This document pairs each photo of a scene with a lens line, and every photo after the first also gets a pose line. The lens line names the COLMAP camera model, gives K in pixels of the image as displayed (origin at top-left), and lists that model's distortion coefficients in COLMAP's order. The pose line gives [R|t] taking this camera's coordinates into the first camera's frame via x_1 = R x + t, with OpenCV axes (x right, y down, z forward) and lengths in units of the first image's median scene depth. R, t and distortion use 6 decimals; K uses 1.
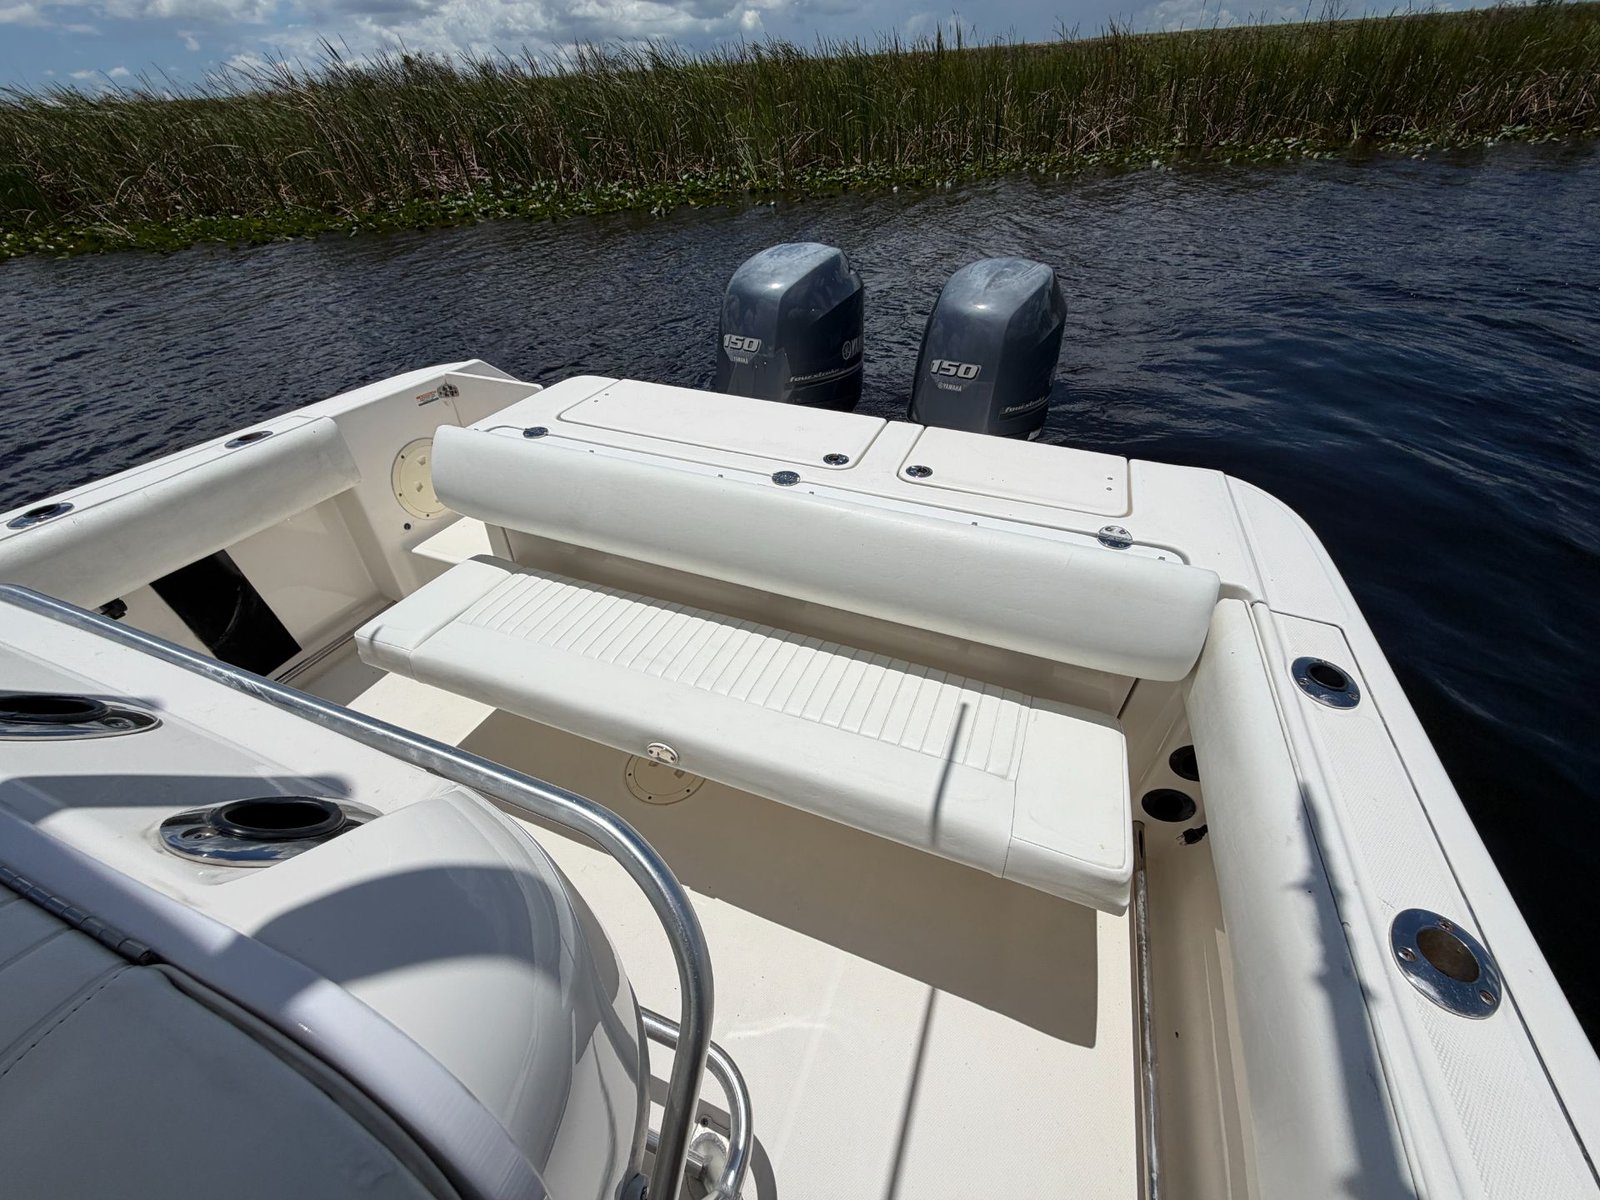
lens RADIAL K [[669.6, 0, 798.9], [0, 669.6, 609.0], [0, 0, 1]] dist [-0.001851, -0.001456]
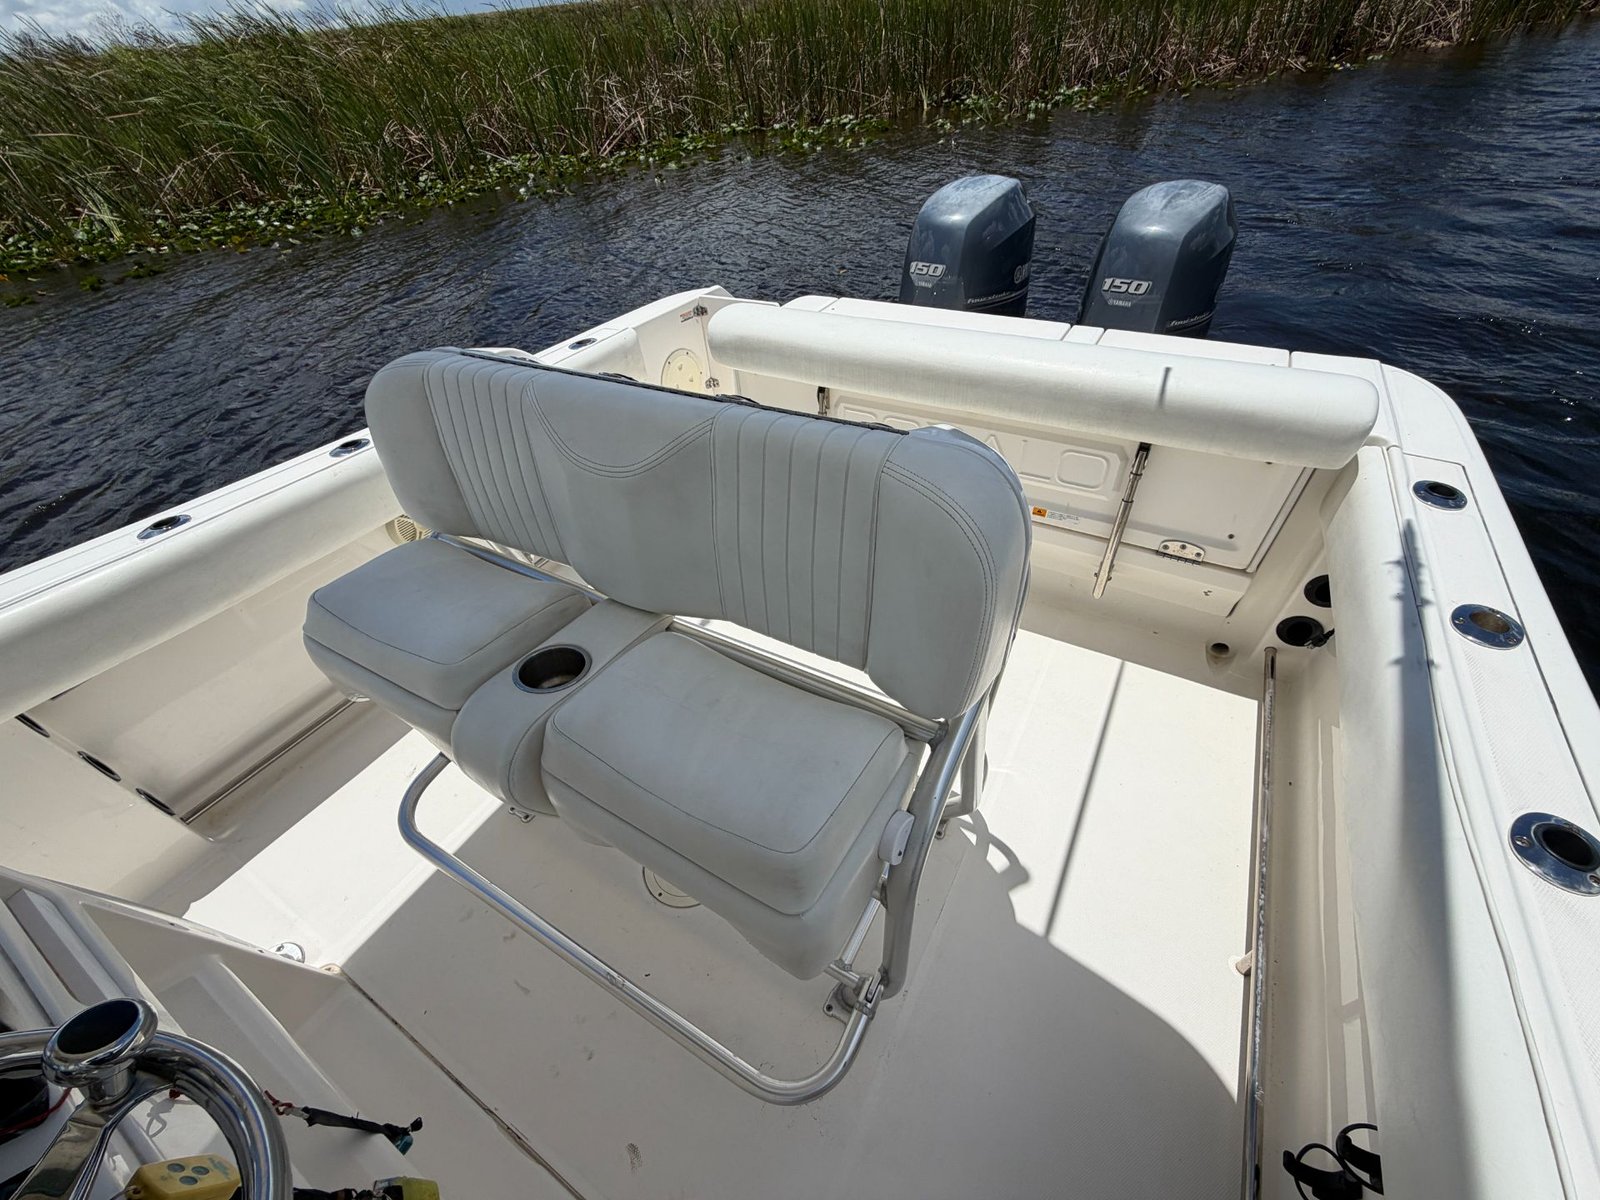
lens RADIAL K [[669.6, 0, 793.0], [0, 669.6, 605.5], [0, 0, 1]] dist [-0.001851, -0.001456]
pose [[0.985134, 0.053312, -0.163307, -0.110189], [-0.042903, 0.996856, 0.066613, 0.129881], [0.166345, -0.058616, 0.984324, -0.234642]]
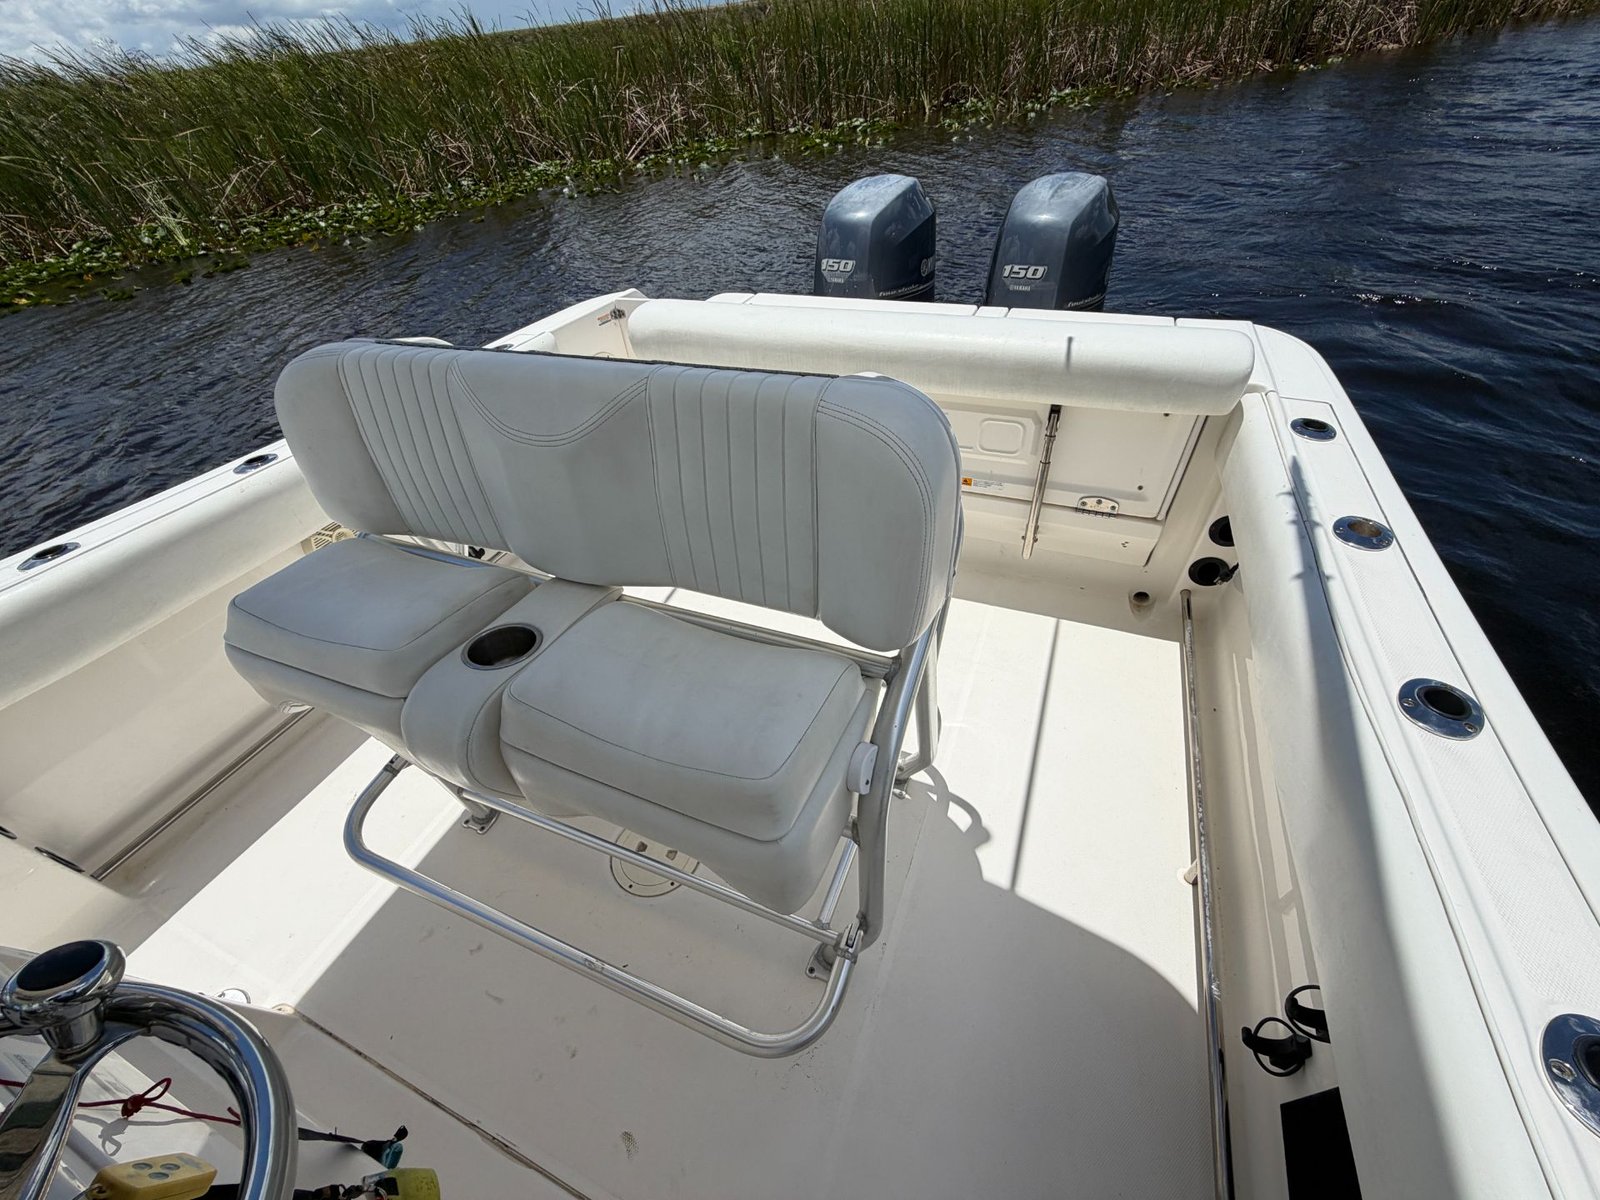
lens RADIAL K [[669.6, 0, 800.6], [0, 669.6, 604.2], [0, 0, 1]] dist [-0.001851, -0.001456]
pose [[0.997080, -0.039406, -0.065417, -0.114066], [0.042520, 0.997994, 0.046908, 0.166029], [0.063438, -0.049553, 0.996755, -0.247117]]
